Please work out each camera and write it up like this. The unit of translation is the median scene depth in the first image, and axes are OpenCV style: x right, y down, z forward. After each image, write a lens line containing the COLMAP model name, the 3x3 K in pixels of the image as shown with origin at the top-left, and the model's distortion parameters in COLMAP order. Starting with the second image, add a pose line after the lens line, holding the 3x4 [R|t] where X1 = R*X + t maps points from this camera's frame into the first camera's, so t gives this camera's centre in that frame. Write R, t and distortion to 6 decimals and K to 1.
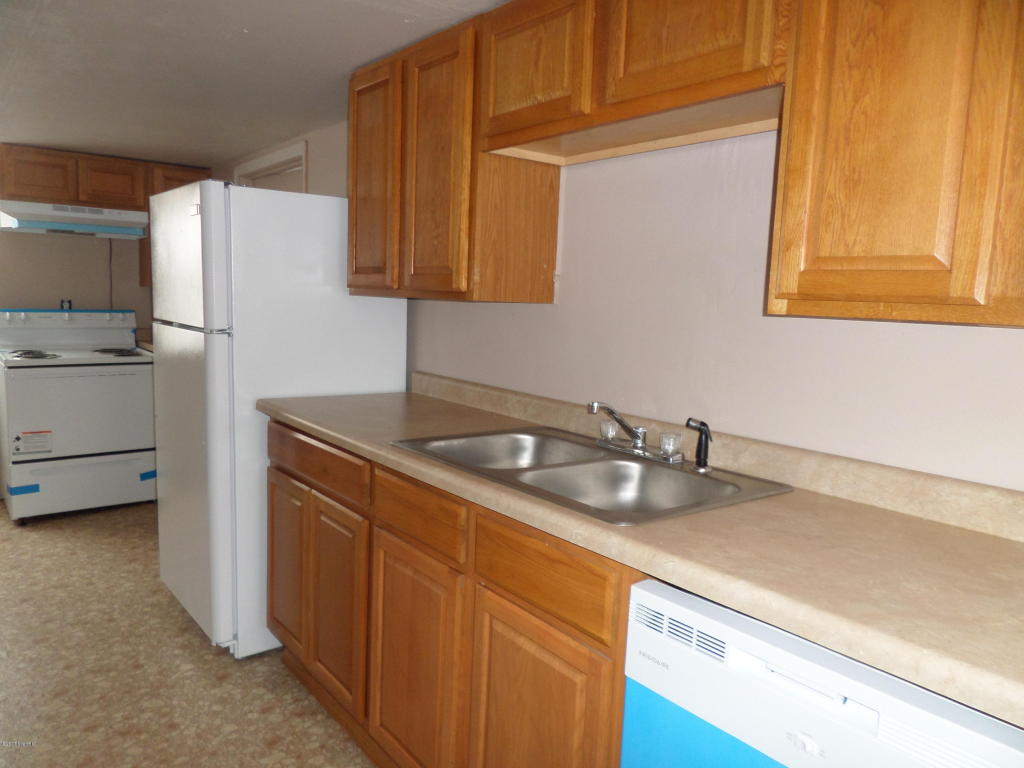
lens RADIAL K [[731.0, 0, 512.0], [0, 731.0, 384.0], [0, 0, 1]] dist [0.003863, 0.000697]
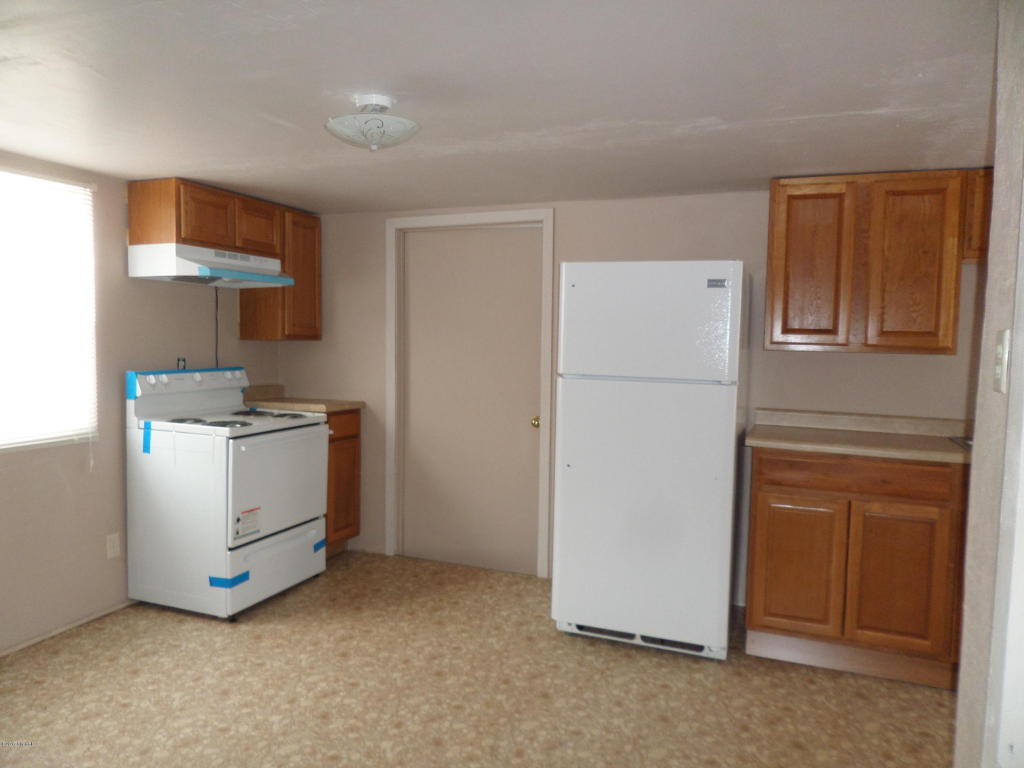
lens RADIAL K [[731.0, 0, 512.0], [0, 731.0, 384.0], [0, 0, 1]] dist [0.003863, 0.000697]
pose [[0.864786, -0.048715, 0.499772, -0.774487], [0.071146, 0.997129, -0.025914, -0.038321], [-0.497075, 0.057967, 0.865769, 0.077515]]
